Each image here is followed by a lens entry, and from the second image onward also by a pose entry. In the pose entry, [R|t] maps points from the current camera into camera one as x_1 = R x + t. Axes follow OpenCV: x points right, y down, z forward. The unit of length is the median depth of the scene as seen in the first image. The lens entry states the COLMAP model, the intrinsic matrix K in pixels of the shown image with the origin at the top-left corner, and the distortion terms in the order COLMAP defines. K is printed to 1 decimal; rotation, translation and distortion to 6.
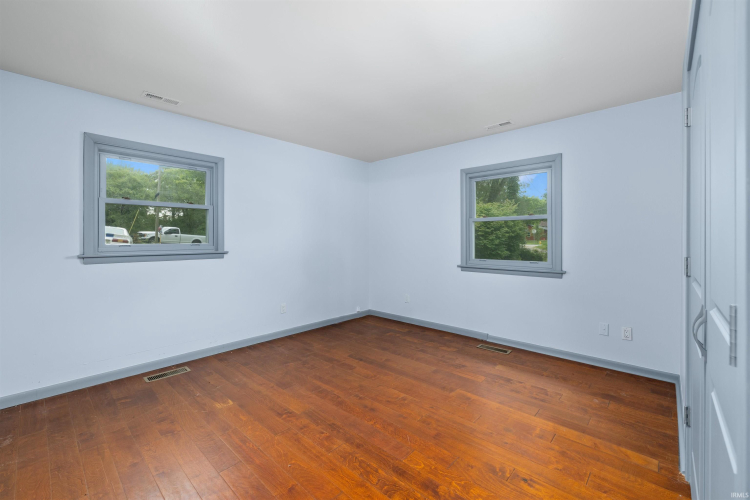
lens RADIAL K [[315.2, 0, 371.2], [0, 315.2, 243.2], [0, 0, 1]] dist [-0.000511, 0.000042]
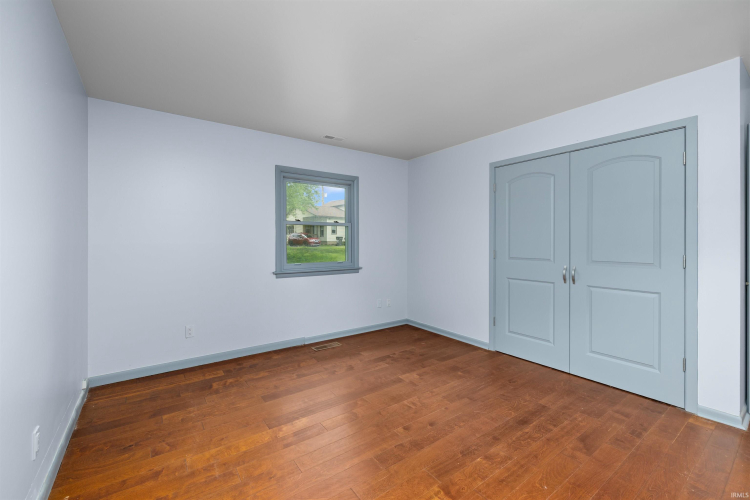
lens RADIAL K [[315.2, 0, 371.2], [0, 315.2, 243.2], [0, 0, 1]] dist [-0.000511, 0.000042]
pose [[0.200509, -0.001895, 0.979690, -0.773776], [0.016661, 0.999860, -0.001476, -0.008202], [-0.979550, 0.016619, 0.200512, 0.799394]]
